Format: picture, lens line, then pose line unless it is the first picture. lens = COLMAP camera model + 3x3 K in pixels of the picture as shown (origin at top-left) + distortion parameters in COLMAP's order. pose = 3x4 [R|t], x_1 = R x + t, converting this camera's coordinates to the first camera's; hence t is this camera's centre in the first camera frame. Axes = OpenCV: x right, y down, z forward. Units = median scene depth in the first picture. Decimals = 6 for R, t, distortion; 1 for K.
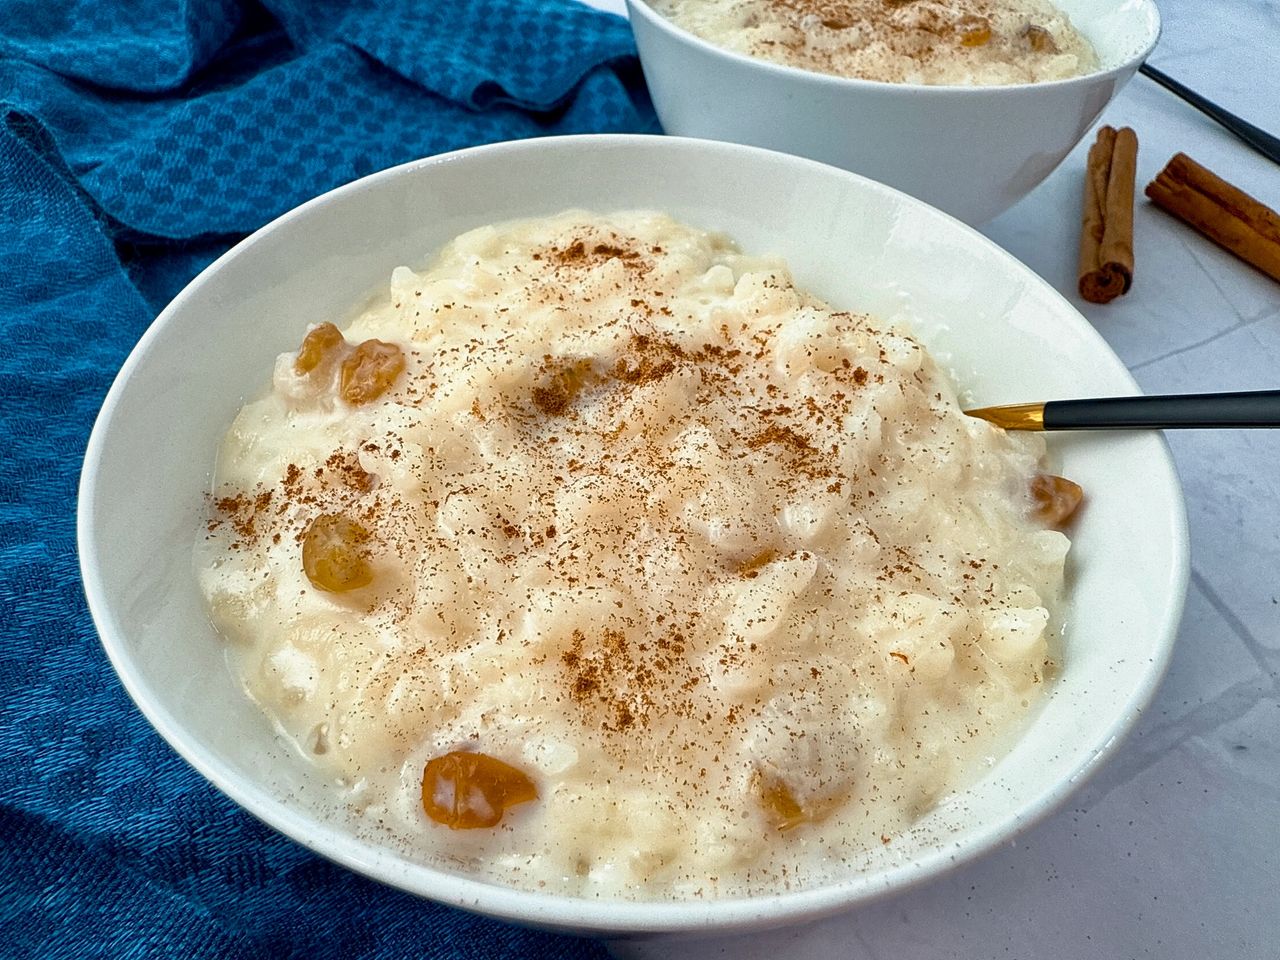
lens RADIAL K [[958.7, 0, 640.0], [0, 958.7, 480.0], [0, 0, 1]] dist [0.008868, -0.002345]
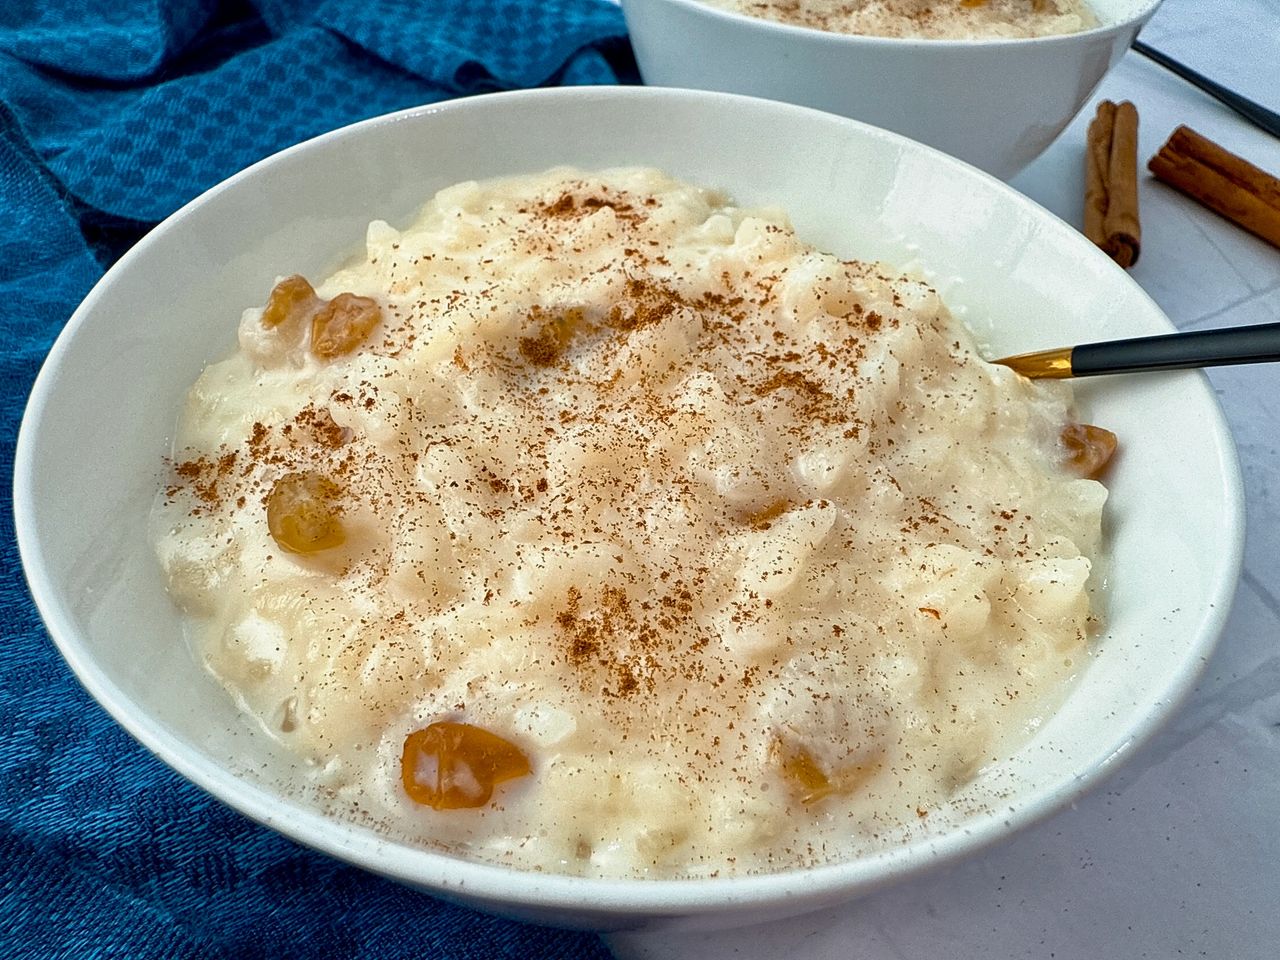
lens RADIAL K [[958.7, 0, 640.0], [0, 958.7, 480.0], [0, 0, 1]] dist [0.008868, -0.002345]
pose [[0.999809, -0.017685, 0.008267, -0.007296], [0.017825, 0.999694, -0.017140, 0.064508], [-0.007961, 0.017284, 0.999819, 0.087804]]
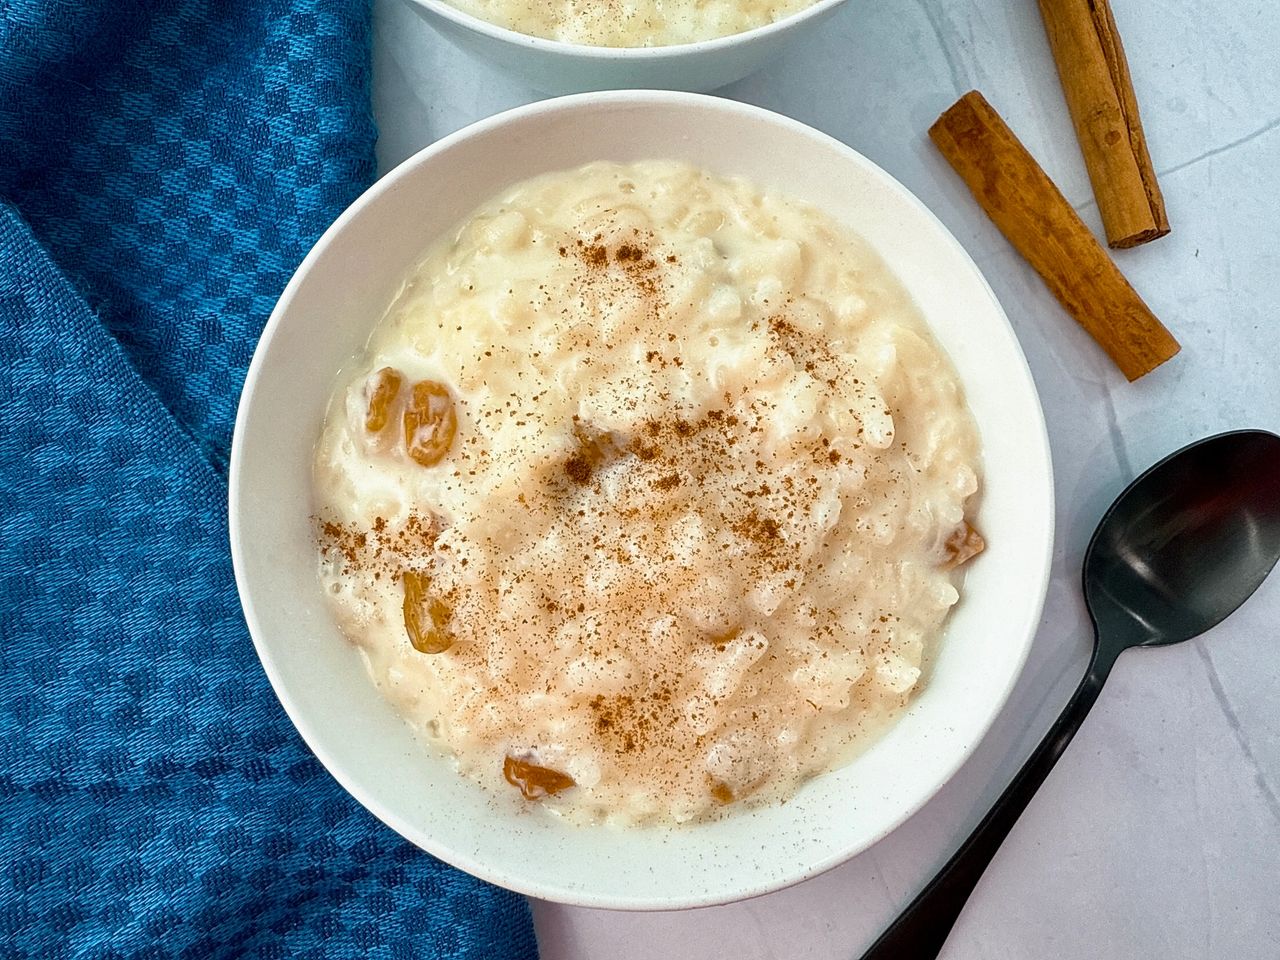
lens RADIAL K [[958.7, 0, 640.0], [0, 958.7, 480.0], [0, 0, 1]] dist [0.008868, -0.002345]
pose [[0.998953, 0.043087, 0.015407, -0.036137], [-0.043577, 0.793039, 0.607610, -0.912169], [0.013961, -0.607645, 0.794086, 0.012766]]
